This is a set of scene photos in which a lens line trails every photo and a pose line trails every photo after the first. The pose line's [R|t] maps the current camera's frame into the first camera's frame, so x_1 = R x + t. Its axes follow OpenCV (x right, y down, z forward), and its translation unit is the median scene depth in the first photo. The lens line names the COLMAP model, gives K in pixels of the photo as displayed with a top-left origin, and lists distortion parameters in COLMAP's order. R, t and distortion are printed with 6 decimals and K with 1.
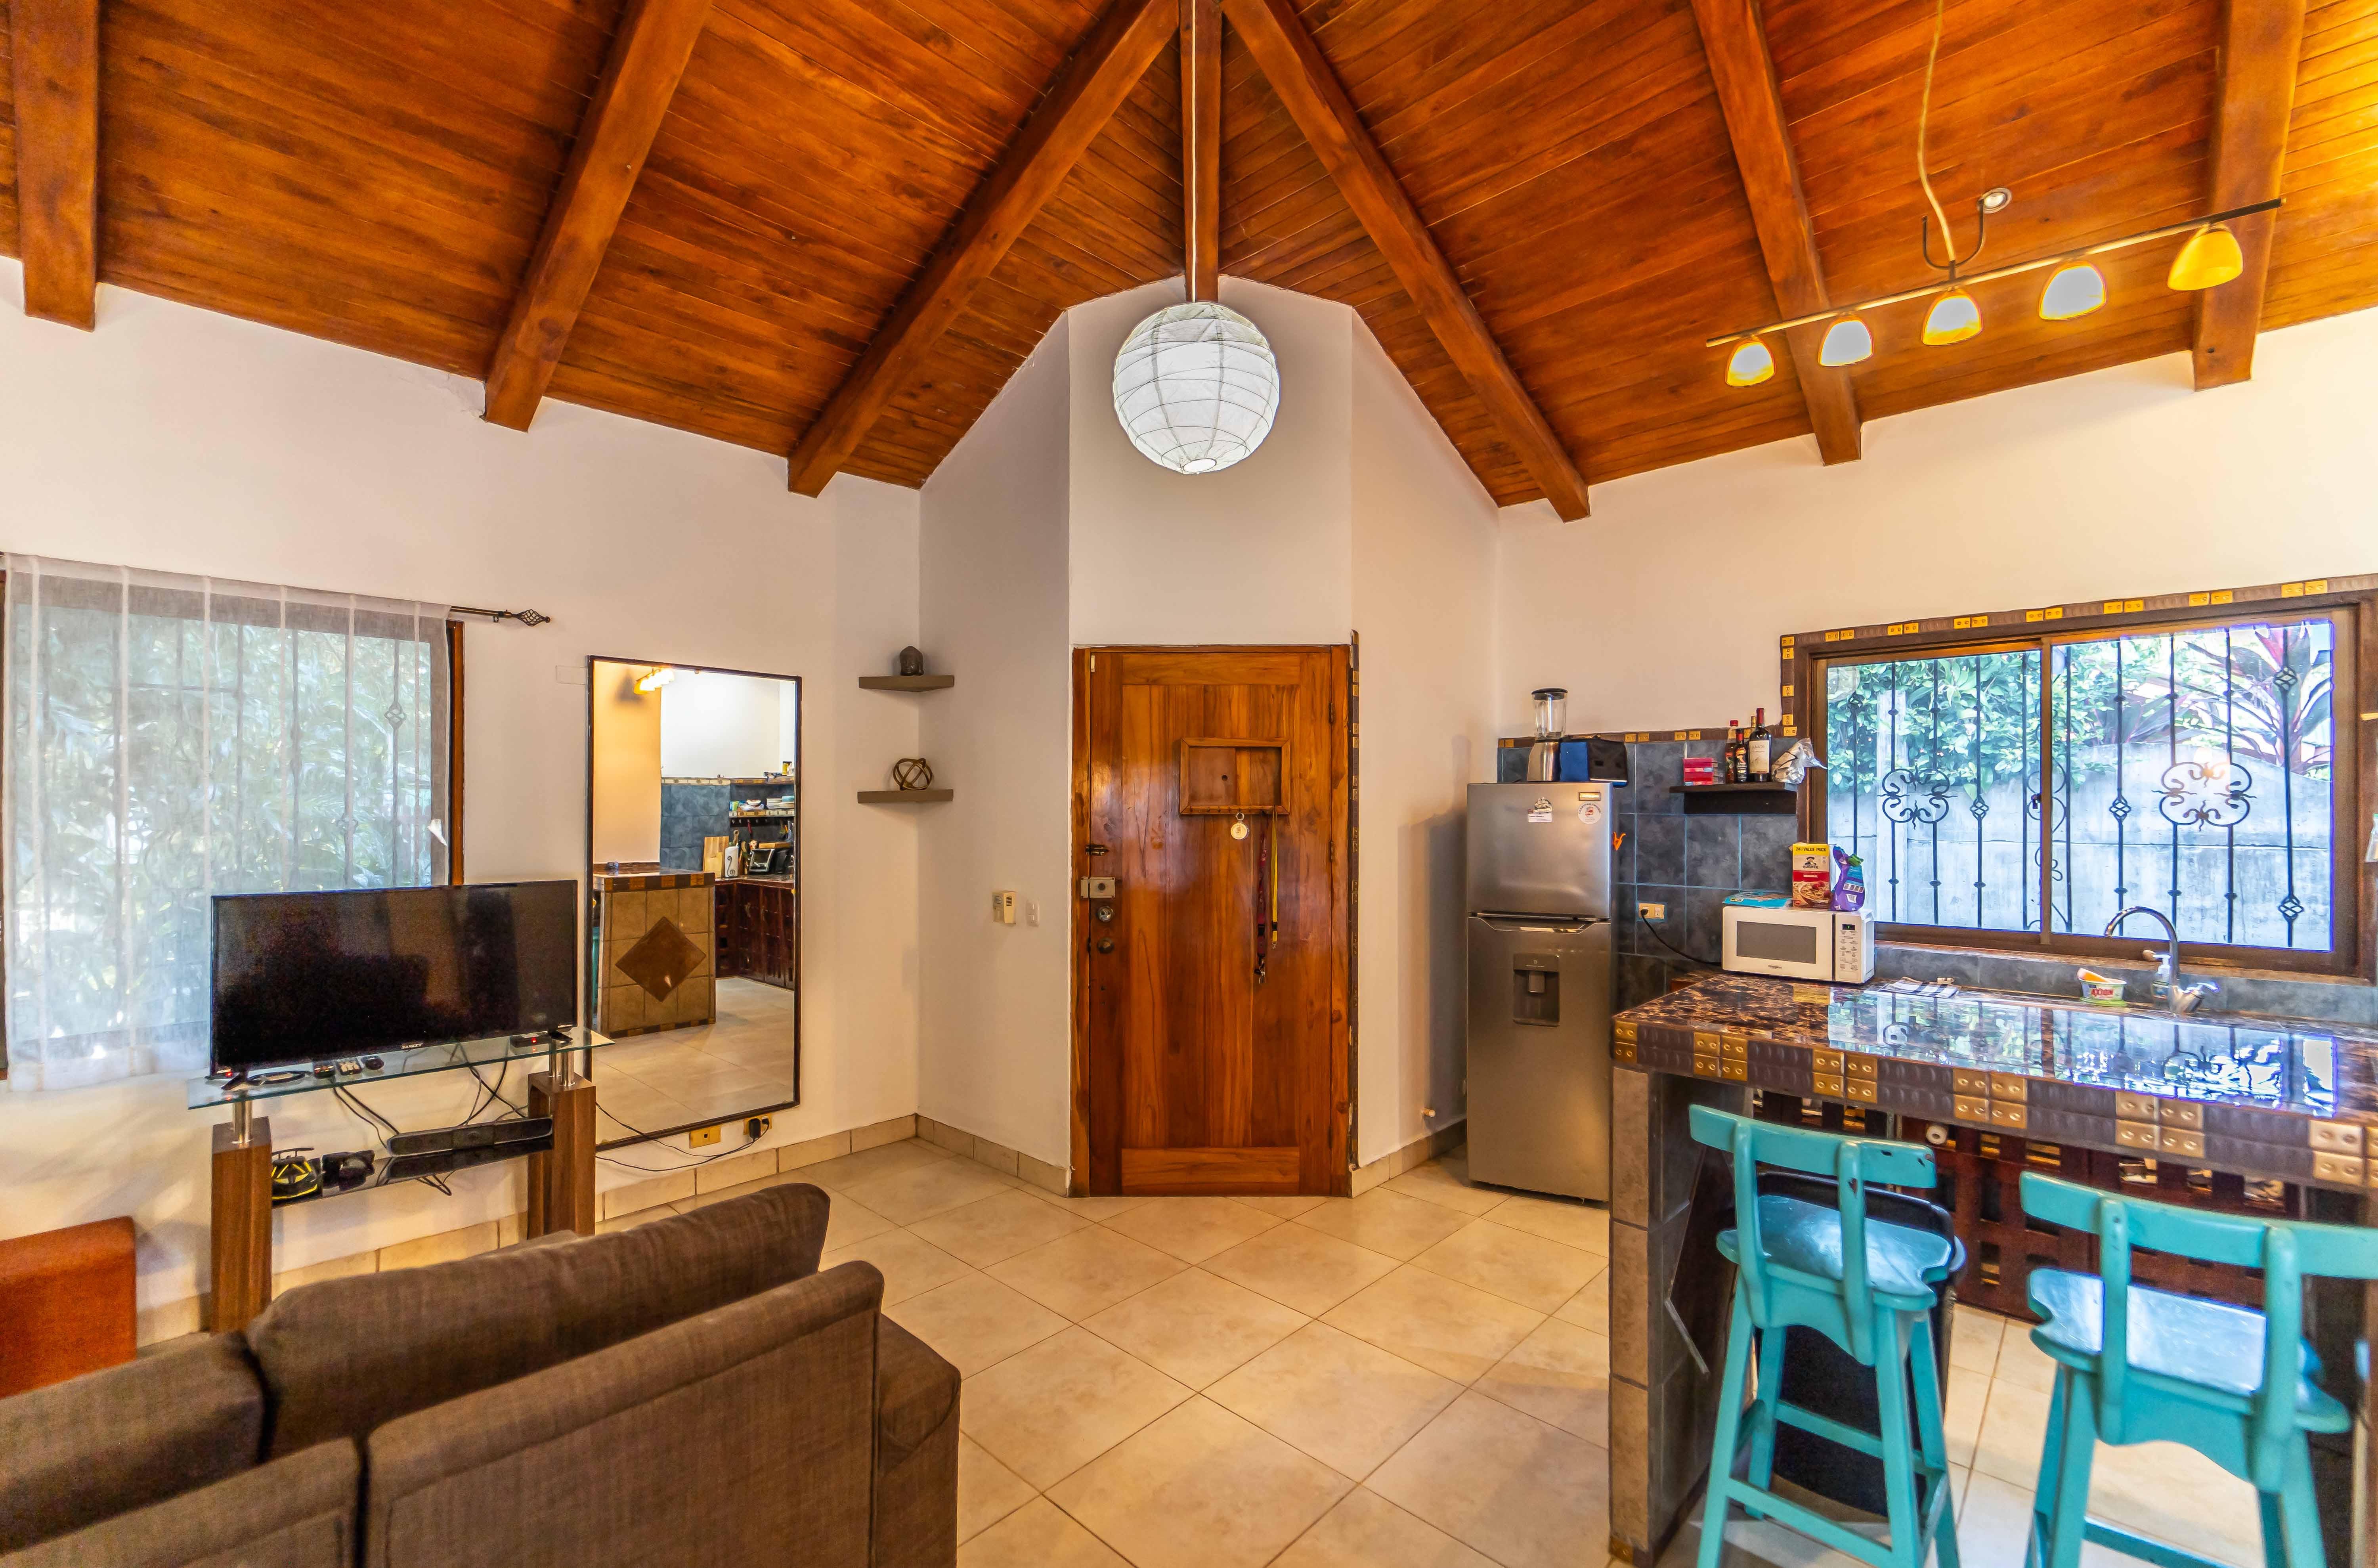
lens RADIAL K [[974.0, 0, 1213.6], [0, 974.0, 810.6], [0, 0, 1]] dist [0.001968, -0.000358]
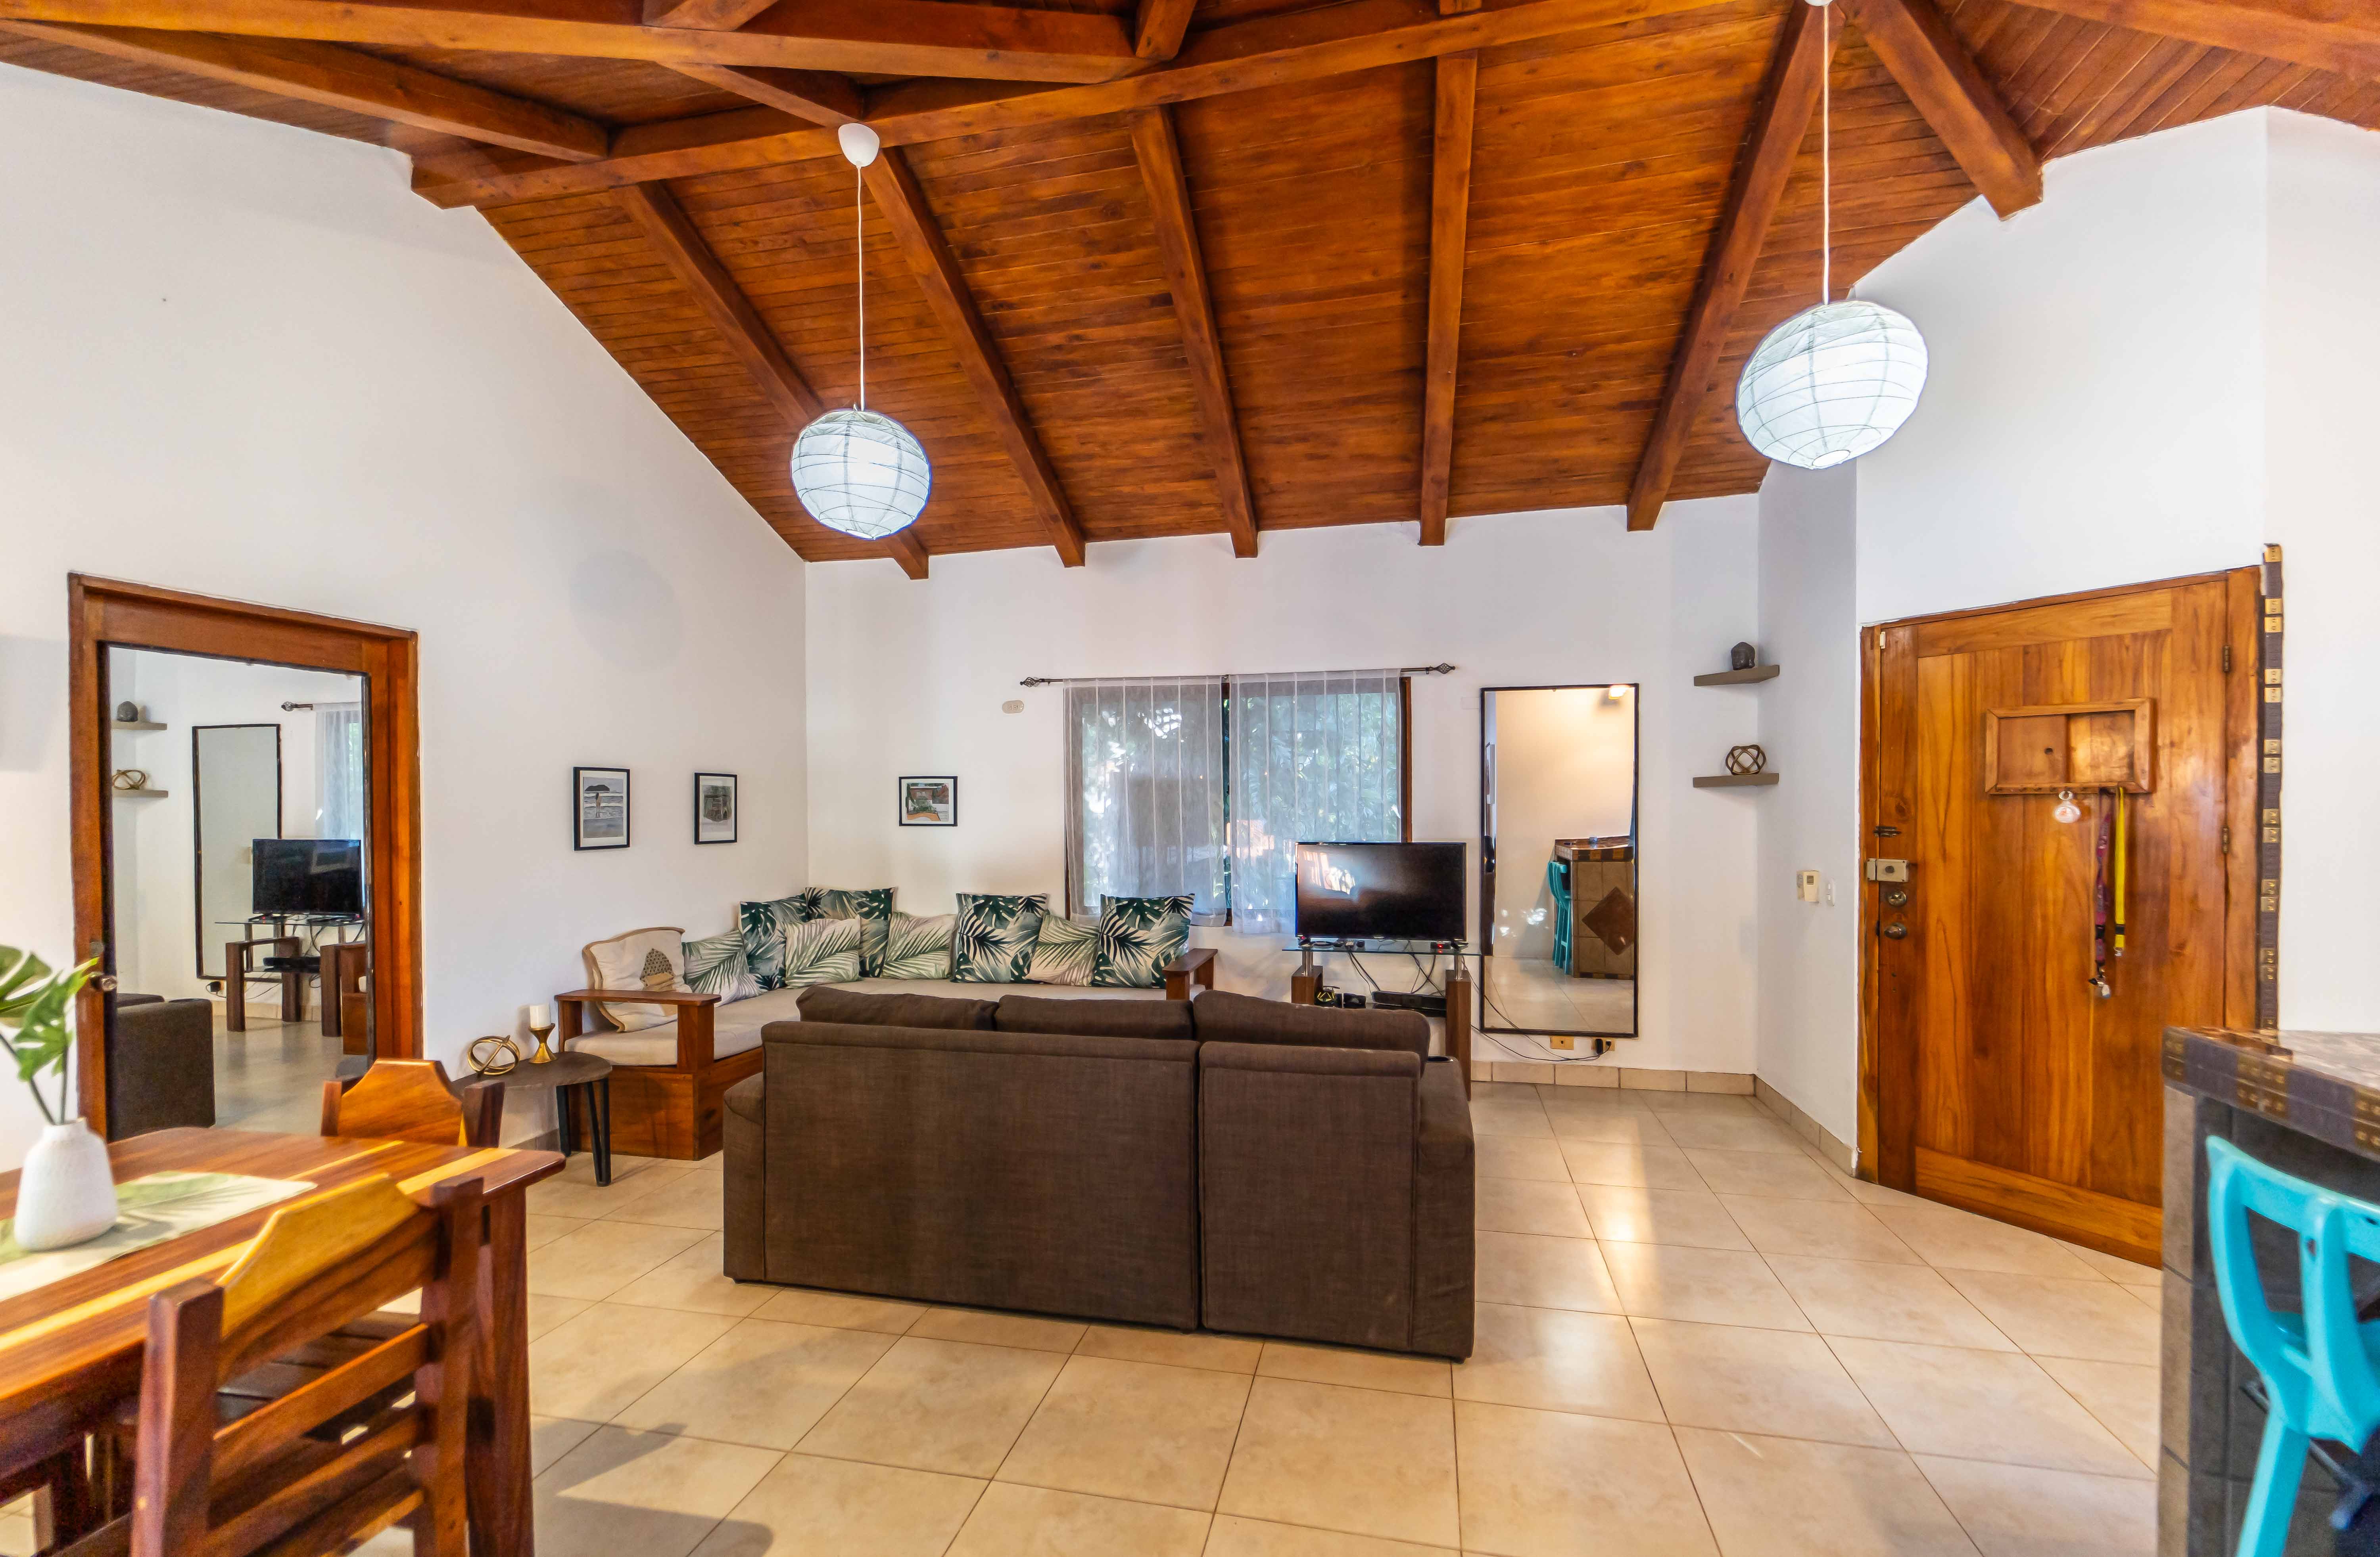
lens RADIAL K [[978.1, 0, 1218.3], [0, 978.1, 811.0], [0, 0, 1]] dist [0.002267, 0.000109]
pose [[0.515726, 0.004882, -0.856739, 0.373409], [0.007043, 0.999926, 0.009938, 0.005591], [0.856724, -0.011160, 0.515654, -0.074825]]
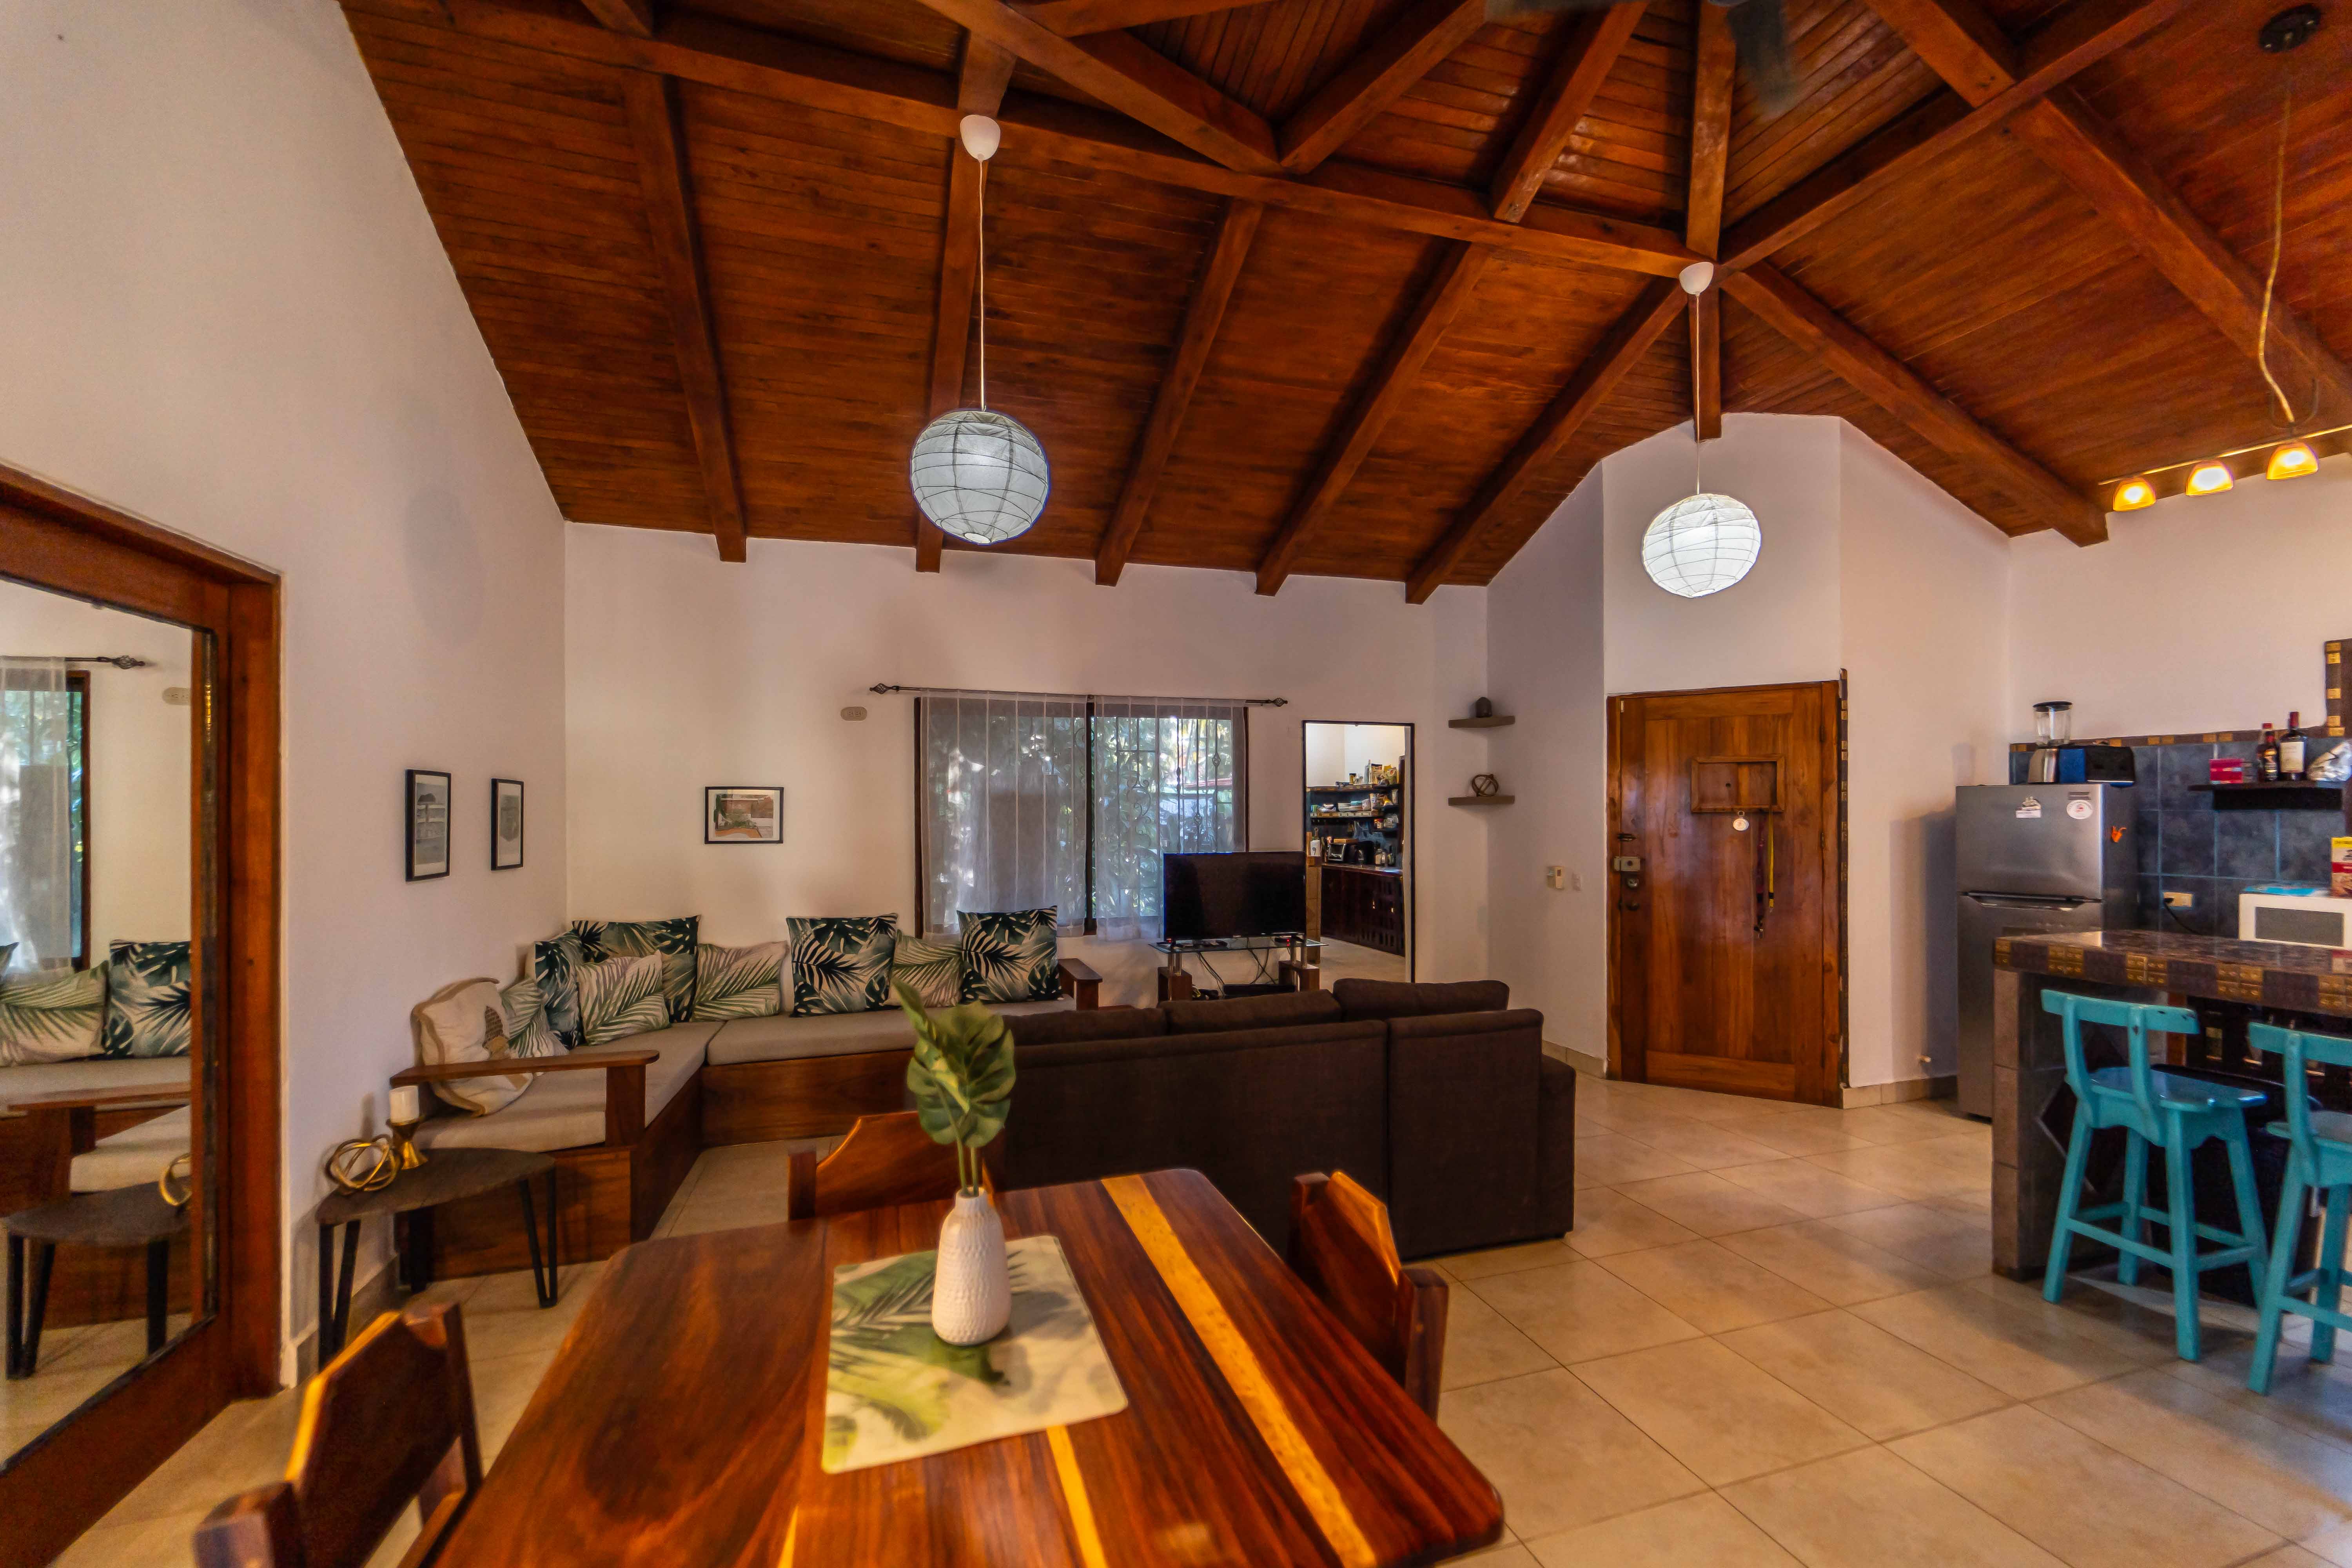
lens RADIAL K [[963.3, 0, 1204.2], [0, 963.3, 809.4], [0, 0, 1]] dist [0.006442, -0.004320]
pose [[0.874261, -0.004797, -0.485432, 0.025122], [0.004512, 0.999988, -0.001756, -0.000745], [0.485435, -0.000655, 0.874273, -0.526669]]
